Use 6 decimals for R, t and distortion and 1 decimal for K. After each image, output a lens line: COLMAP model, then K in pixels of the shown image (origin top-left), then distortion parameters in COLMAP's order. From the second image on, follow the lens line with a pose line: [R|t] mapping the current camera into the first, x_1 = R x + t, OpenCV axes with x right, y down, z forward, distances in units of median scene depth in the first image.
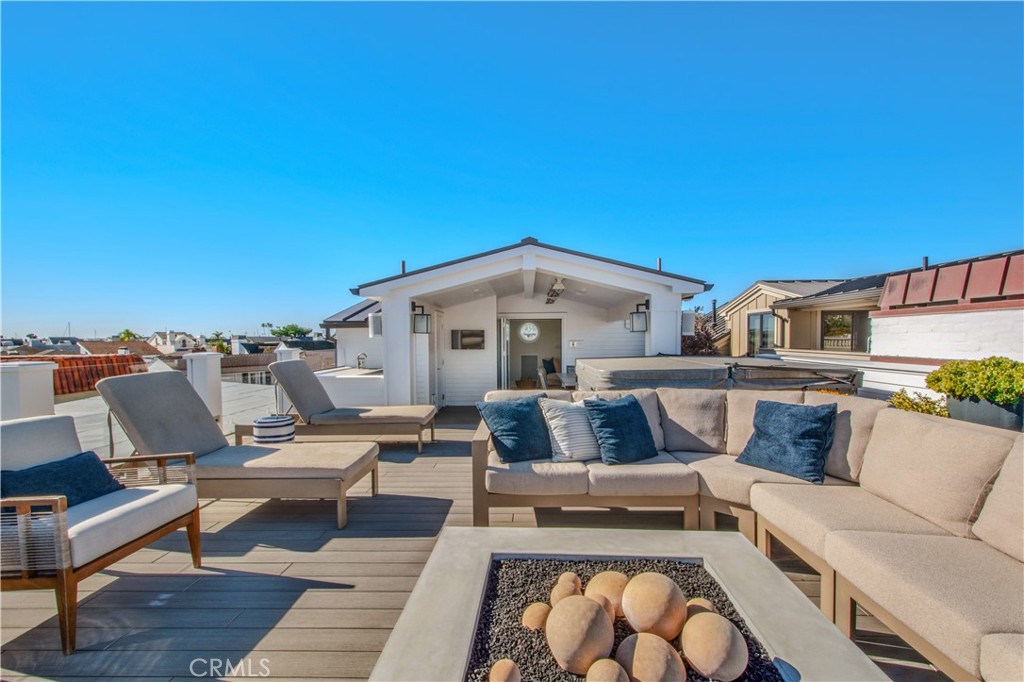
lens RADIAL K [[462.3, 0, 512.0], [0, 462.3, 341.0], [0, 0, 1]] dist [0.009459, -0.000292]
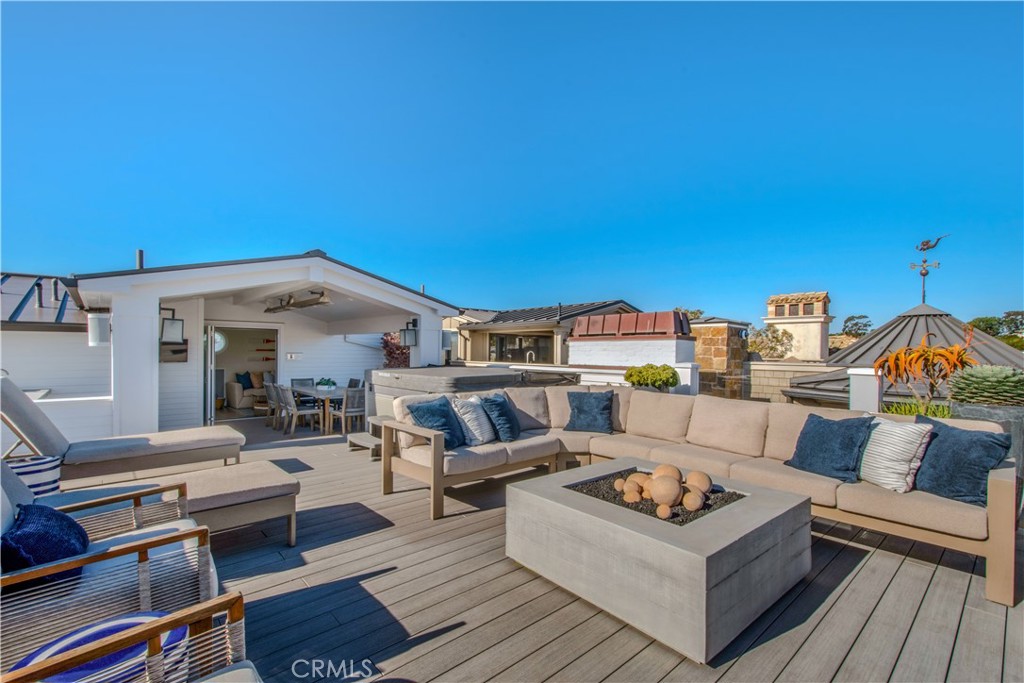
lens RADIAL K [[462.3, 0, 512.0], [0, 462.3, 341.5], [0, 0, 1]] dist [0.009459, -0.000292]
pose [[0.715609, 0.029025, 0.697898, -0.659428], [-0.009623, 0.999451, -0.031698, 0.004892], [-0.698435, 0.015968, 0.715496, -0.016402]]
